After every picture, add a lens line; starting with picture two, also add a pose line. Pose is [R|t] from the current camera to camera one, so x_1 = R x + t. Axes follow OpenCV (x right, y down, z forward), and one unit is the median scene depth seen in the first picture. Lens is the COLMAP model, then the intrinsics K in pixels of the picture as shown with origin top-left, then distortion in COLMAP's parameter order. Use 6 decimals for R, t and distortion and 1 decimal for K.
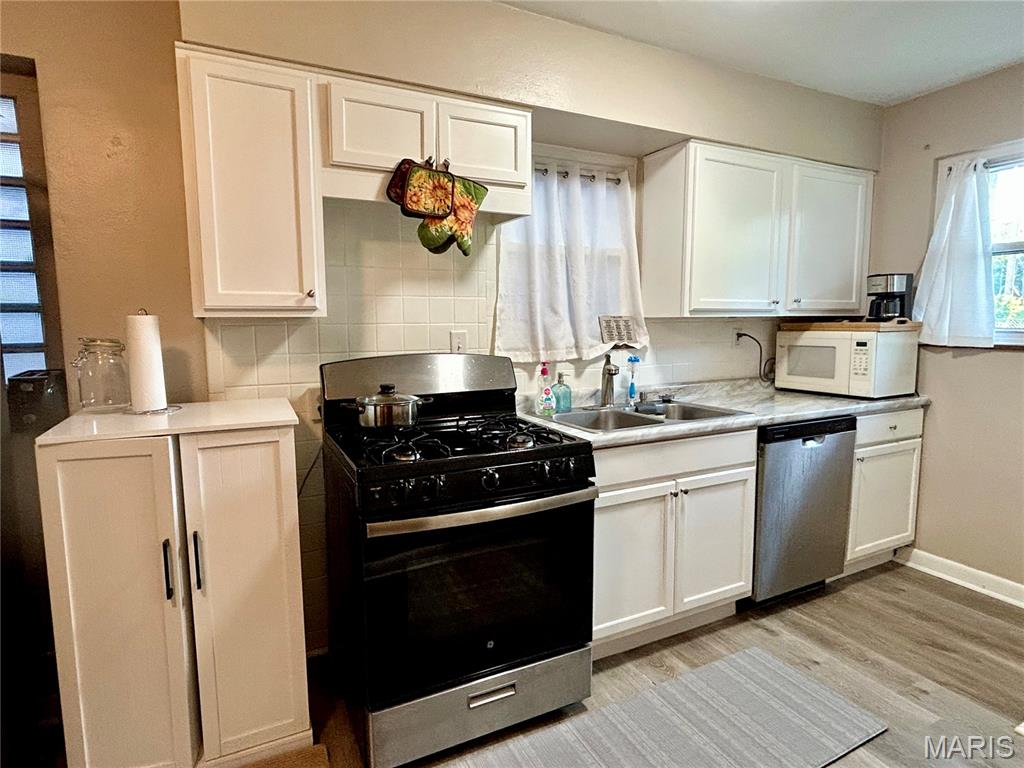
lens RADIAL K [[556.2, 0, 510.7], [0, 556.2, 385.7], [0, 0, 1]] dist [-0.006873, 0.000632]
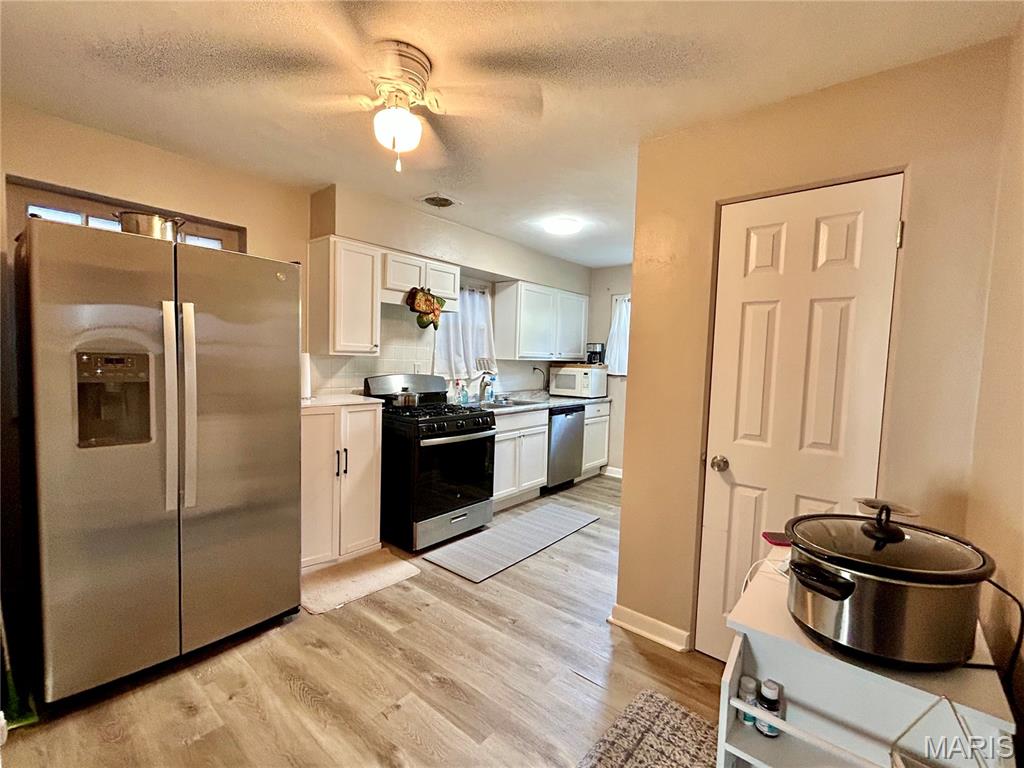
lens RADIAL K [[454.2, 0, 513.2], [0, 454.2, 385.4], [0, 0, 1]] dist [0.002022, -0.000031]
pose [[0.912989, 0.007861, 0.407909, -0.430264], [0.013123, 0.998731, -0.048620, 0.063883], [-0.407774, 0.049743, 0.911727, -0.620323]]
